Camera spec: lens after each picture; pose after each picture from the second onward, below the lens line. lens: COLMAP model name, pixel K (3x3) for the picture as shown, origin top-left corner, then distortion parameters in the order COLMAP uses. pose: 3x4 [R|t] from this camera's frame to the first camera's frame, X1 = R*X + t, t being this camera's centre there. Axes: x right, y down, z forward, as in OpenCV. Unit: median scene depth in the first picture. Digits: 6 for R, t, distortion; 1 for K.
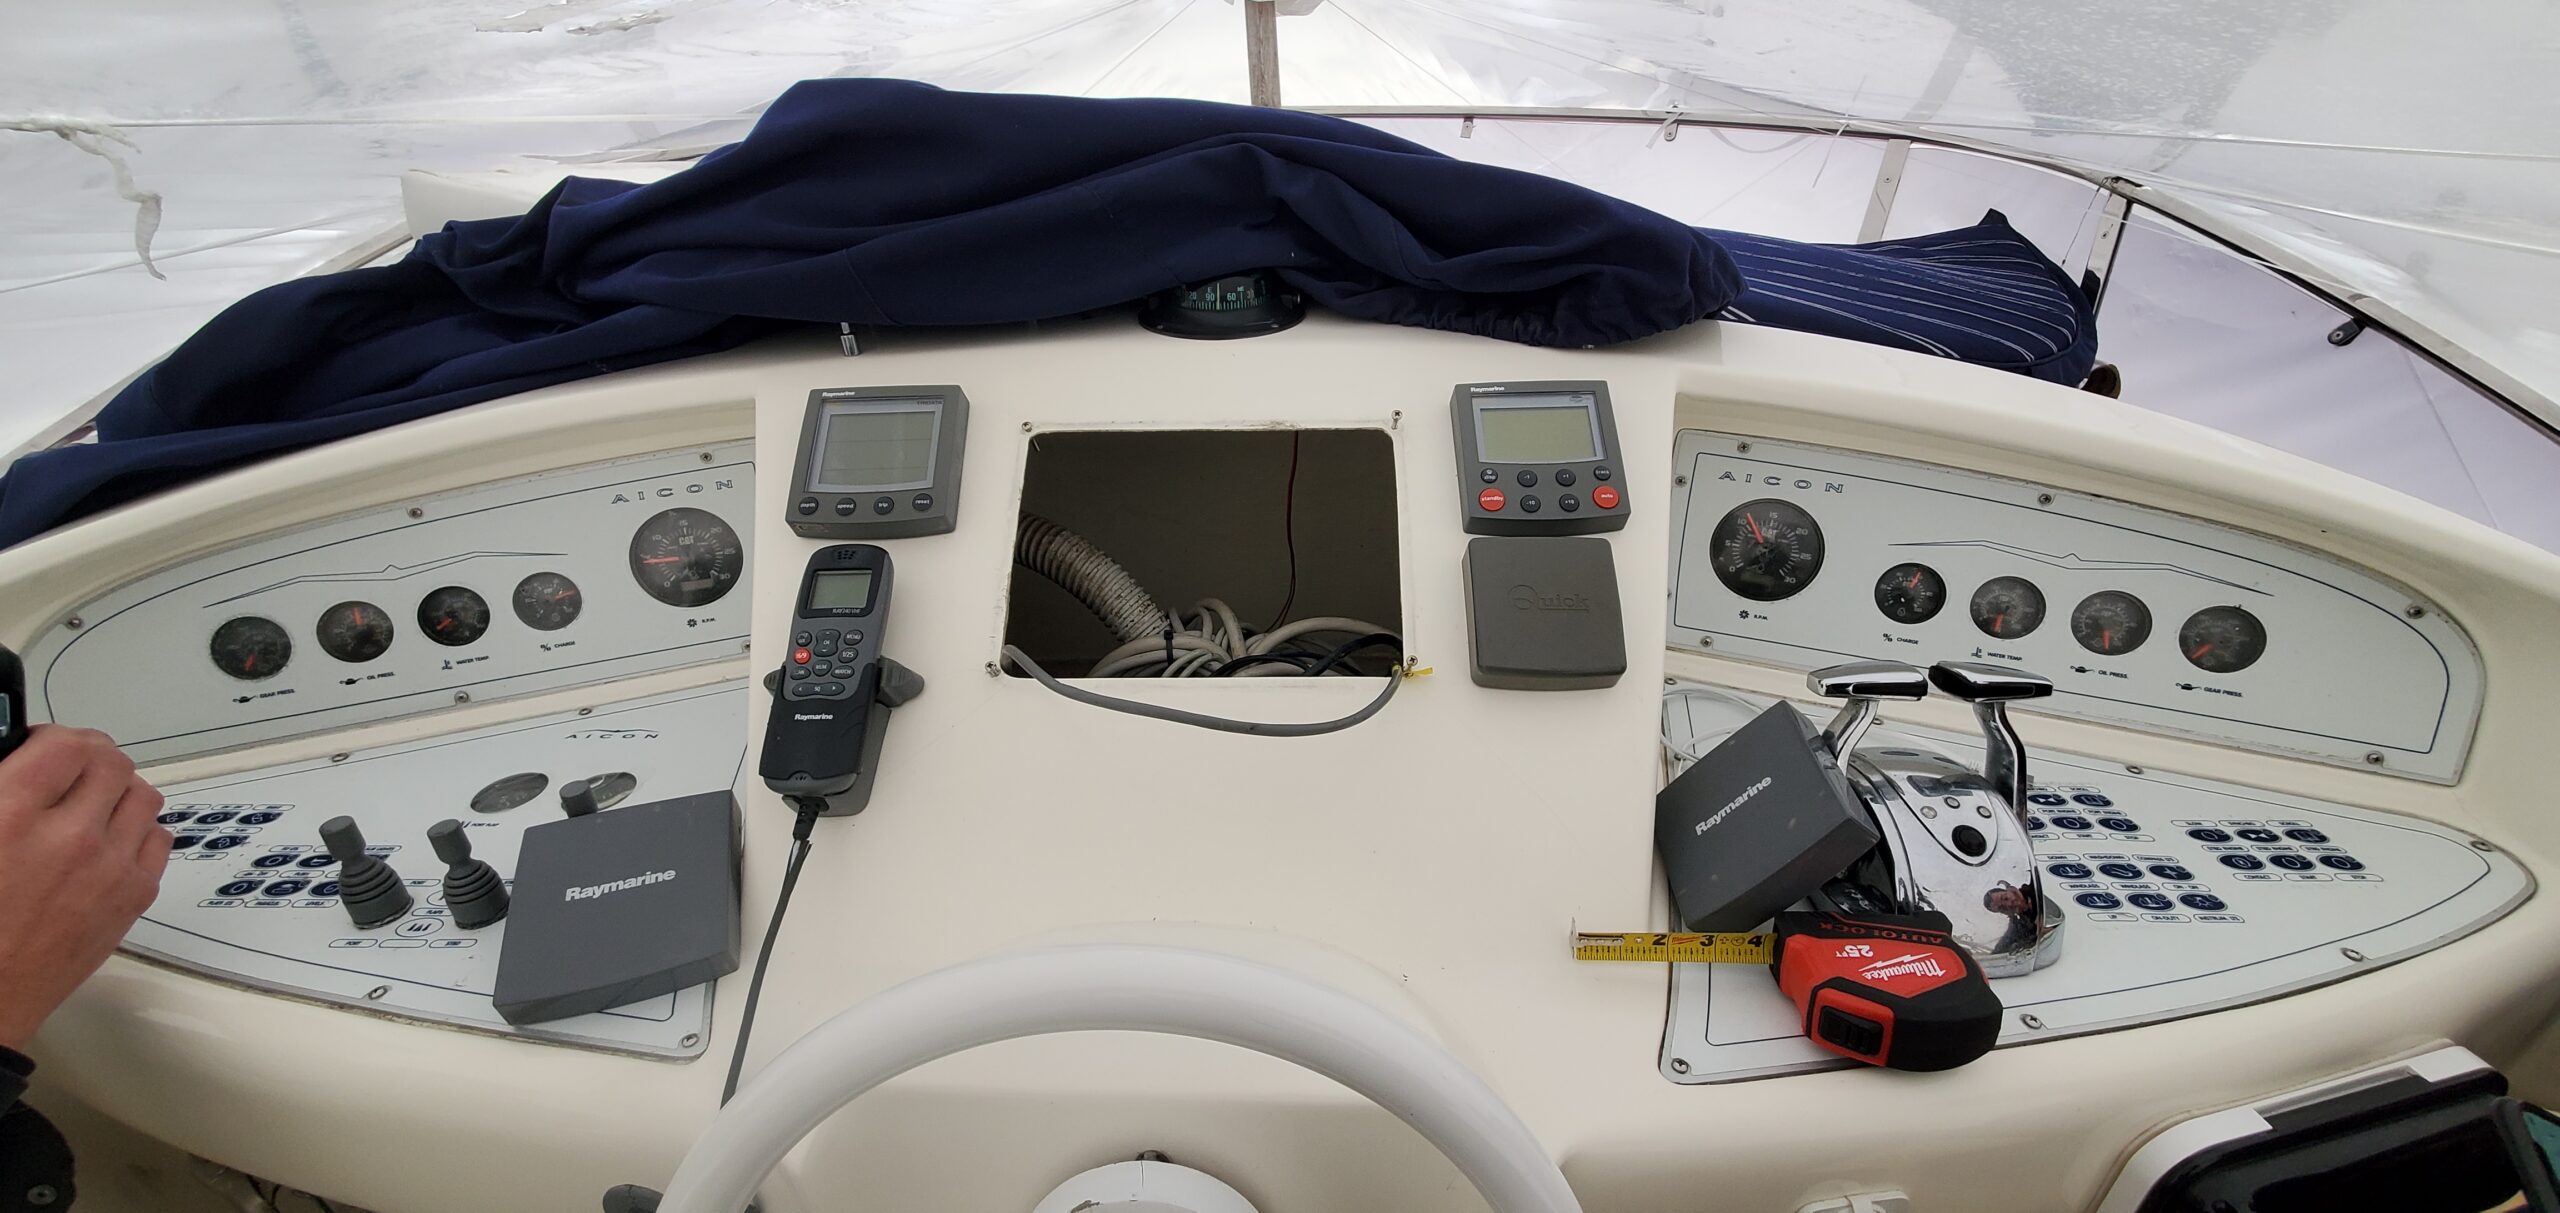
lens RADIAL K [[1009.7, 0, 1274.2], [0, 1009.7, 603.9], [0, 0, 1]] dist [0.008338, -0.003223]
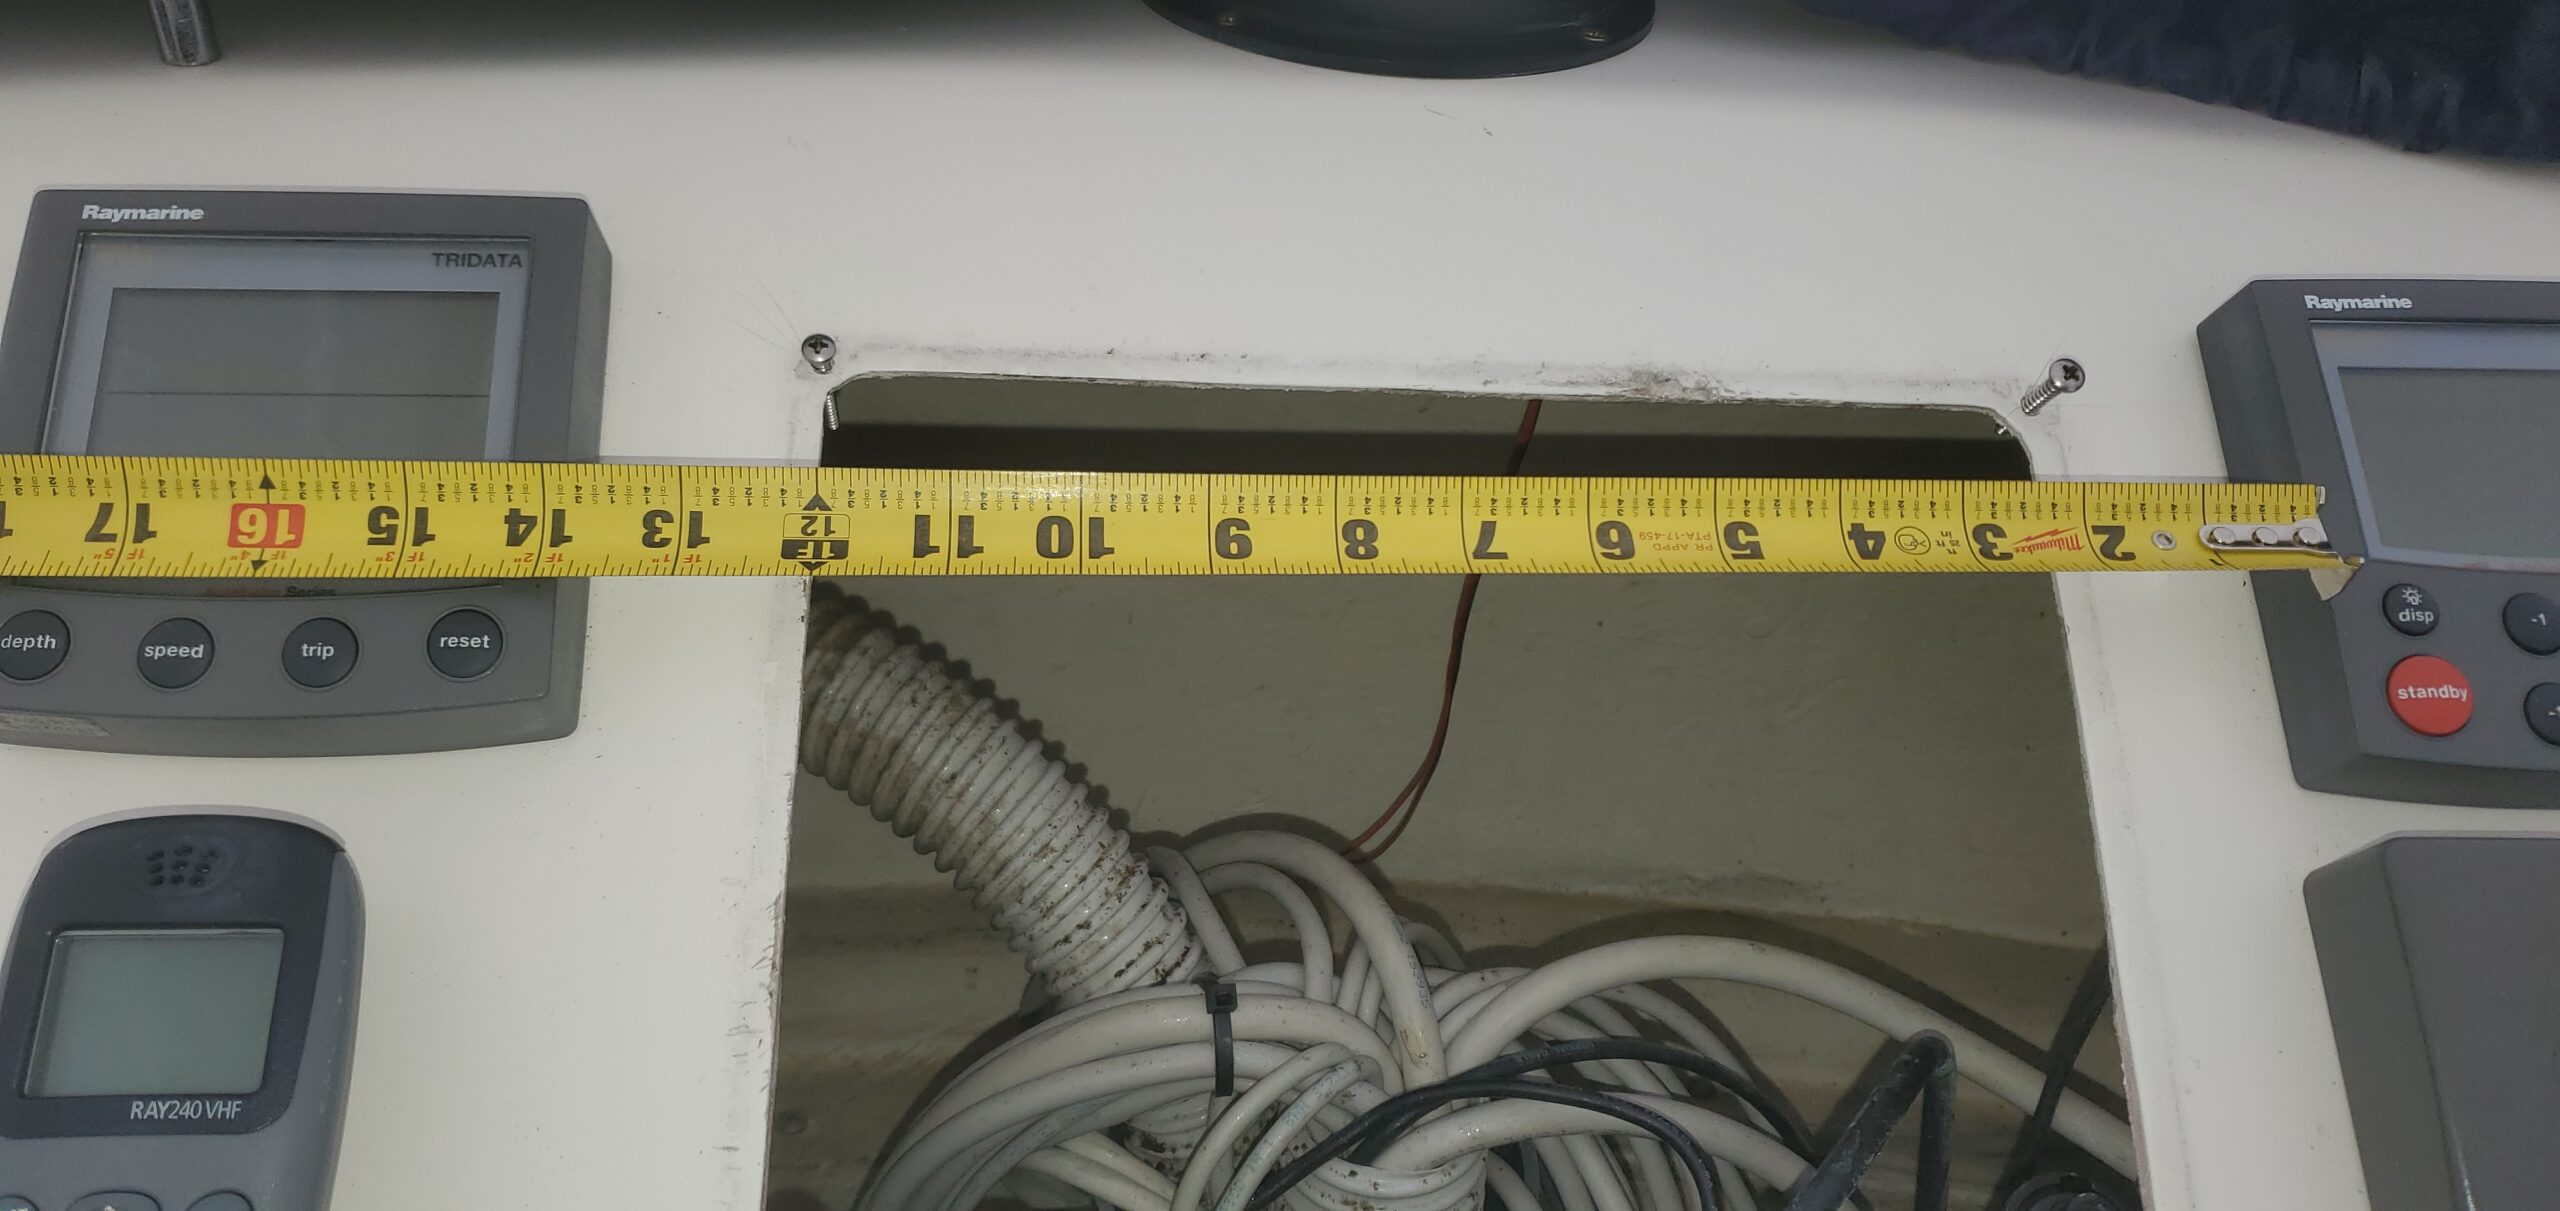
lens RADIAL K [[1989.6, 0, 1208.8], [0, 1989.6, 635.0], [0, 0, 1]] dist [0.029396, -0.008003]
pose [[0.995025, 0.027629, 0.095716, -0.186202], [-0.033911, 0.997333, 0.064636, -0.135981], [-0.093674, -0.067560, 0.993308, 0.410716]]
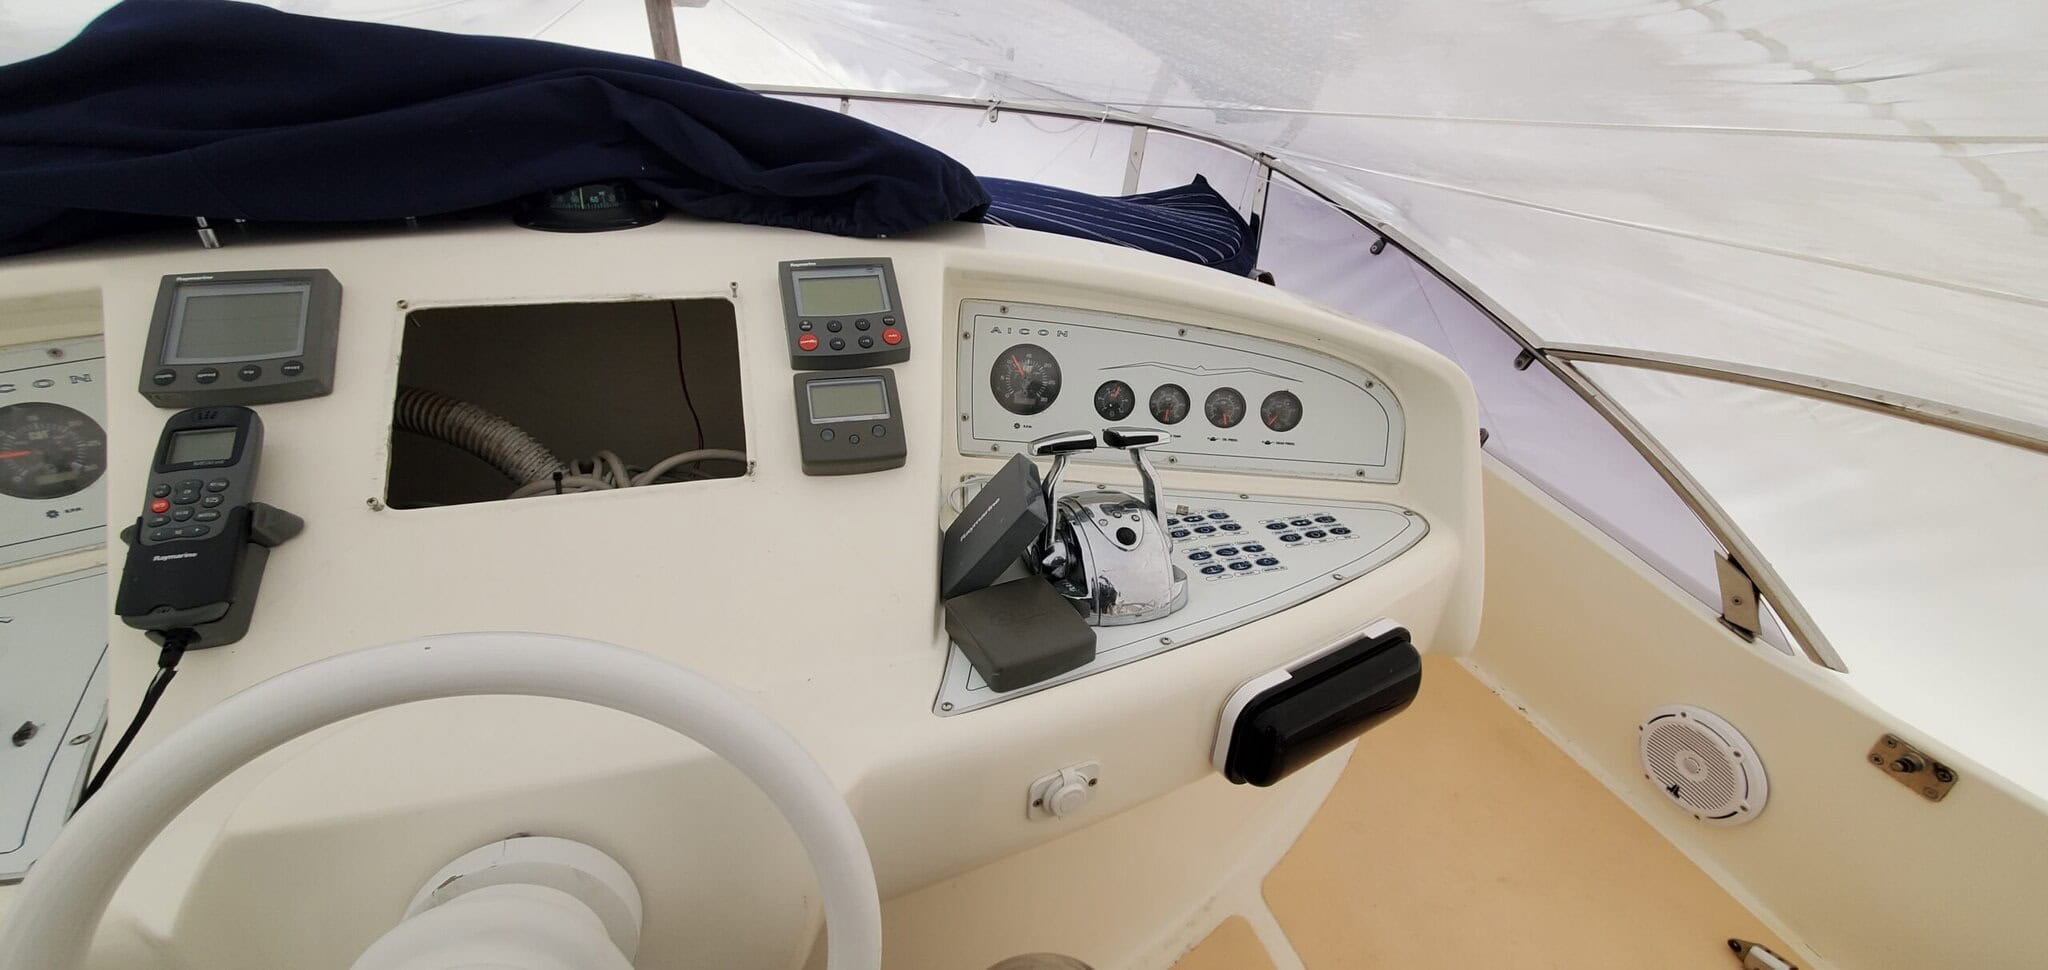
lens RADIAL K [[807.8, 0, 1021.8], [0, 807.8, 481.7], [0, 0, 1]] dist [0.008338, -0.003223]
pose [[0.946938, -0.095643, 0.306857, 0.125453], [0.102864, 0.994668, -0.007405, 0.109511], [-0.304513, 0.038577, 0.951727, -0.099093]]
